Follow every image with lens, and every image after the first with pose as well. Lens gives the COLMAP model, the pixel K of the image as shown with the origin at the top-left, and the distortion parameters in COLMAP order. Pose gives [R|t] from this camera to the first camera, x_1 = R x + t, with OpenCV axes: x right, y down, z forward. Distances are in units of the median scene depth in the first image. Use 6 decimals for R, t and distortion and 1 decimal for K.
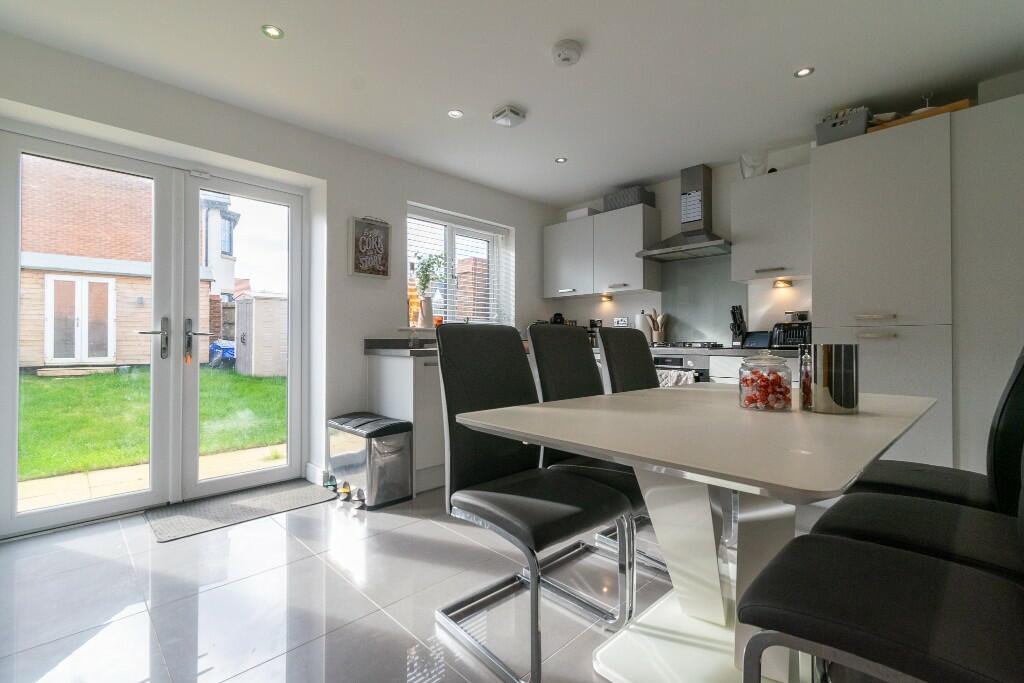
lens RADIAL K [[453.7, 0, 509.7], [0, 453.7, 343.4], [0, 0, 1]] dist [-0.003165, 0.000182]
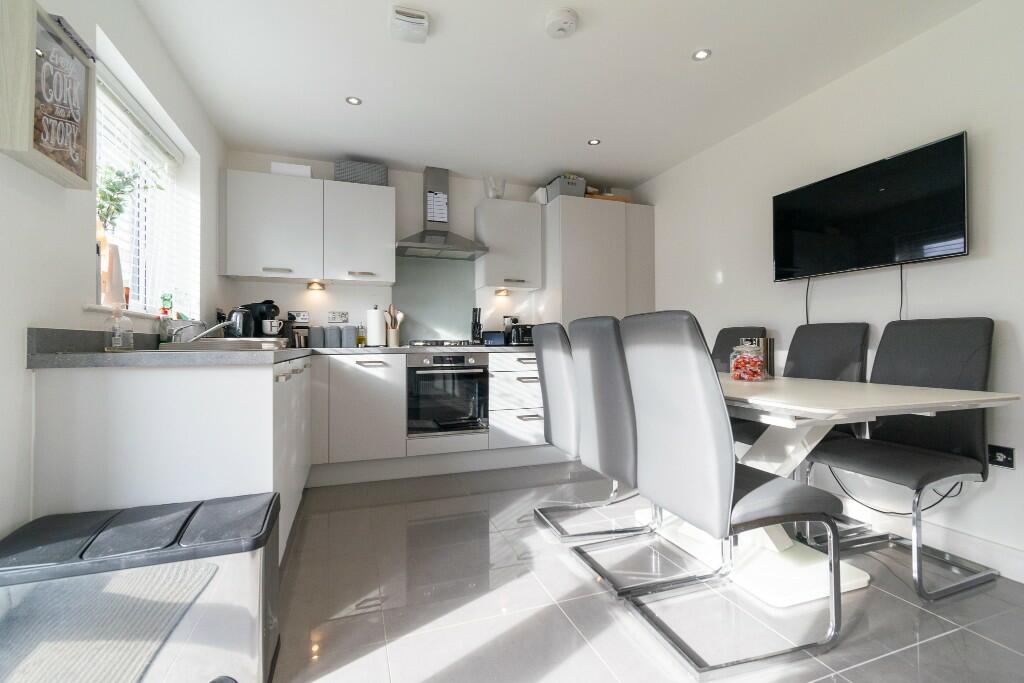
lens RADIAL K [[453.7, 0, 511.5], [0, 453.7, 337.7], [0, 0, 1]] dist [-0.003165, 0.000182]
pose [[0.423730, 0.009904, 0.905734, -0.472215], [0.002639, 0.999922, -0.012169, 0.003930], [-0.905785, 0.007547, 0.423671, 0.449231]]
